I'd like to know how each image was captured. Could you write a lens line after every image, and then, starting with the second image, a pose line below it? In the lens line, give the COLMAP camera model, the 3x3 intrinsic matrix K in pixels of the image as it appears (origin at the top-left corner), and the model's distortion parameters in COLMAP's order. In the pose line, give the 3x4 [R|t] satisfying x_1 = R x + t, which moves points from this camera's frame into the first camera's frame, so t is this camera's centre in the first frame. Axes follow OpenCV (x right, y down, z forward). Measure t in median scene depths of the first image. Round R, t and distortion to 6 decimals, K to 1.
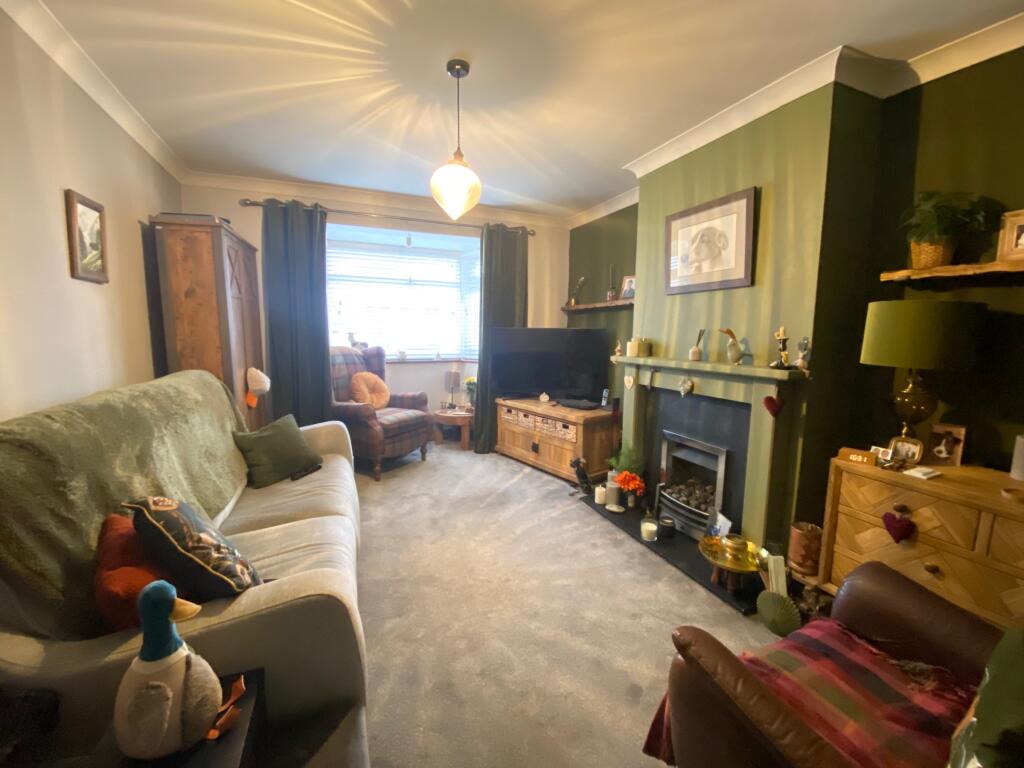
lens RADIAL K [[410.6, 0, 508.9], [0, 410.6, 380.6], [0, 0, 1]] dist [0.038092, -0.031168]
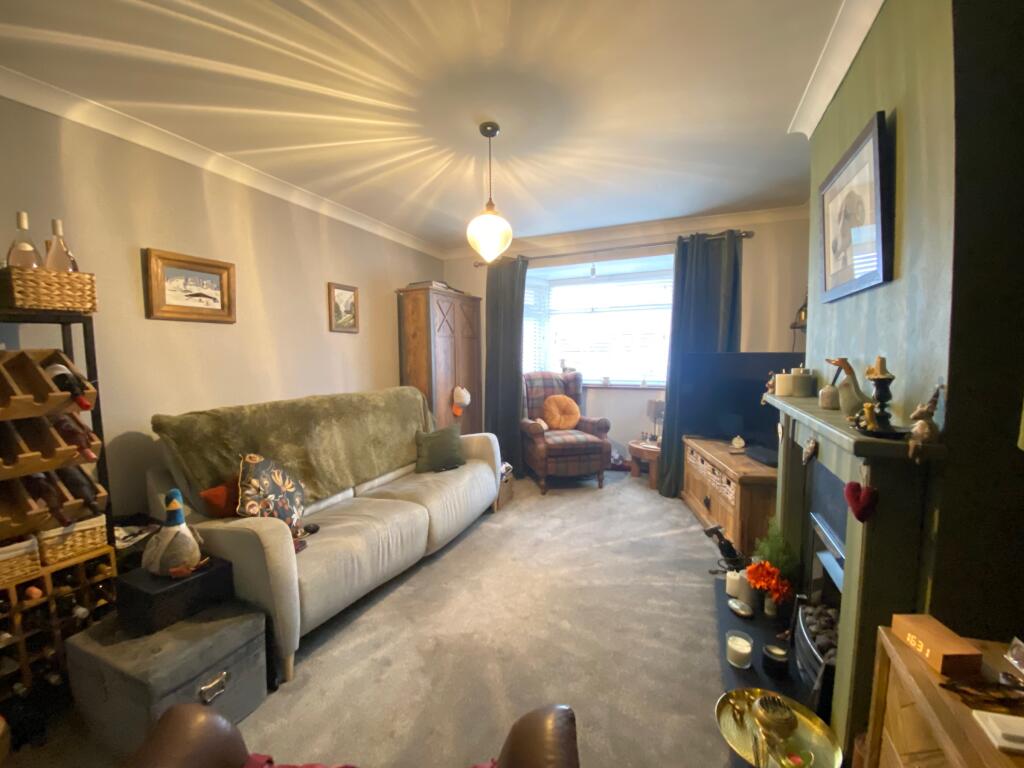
lens RADIAL K [[410.6, 0, 508.9], [0, 410.6, 380.6], [0, 0, 1]] dist [0.038092, -0.031168]
pose [[0.699481, 0.036188, -0.713734, 0.389440], [-0.075172, 0.996902, -0.023125, -0.027174], [0.710686, 0.069828, 0.700035, 0.156477]]
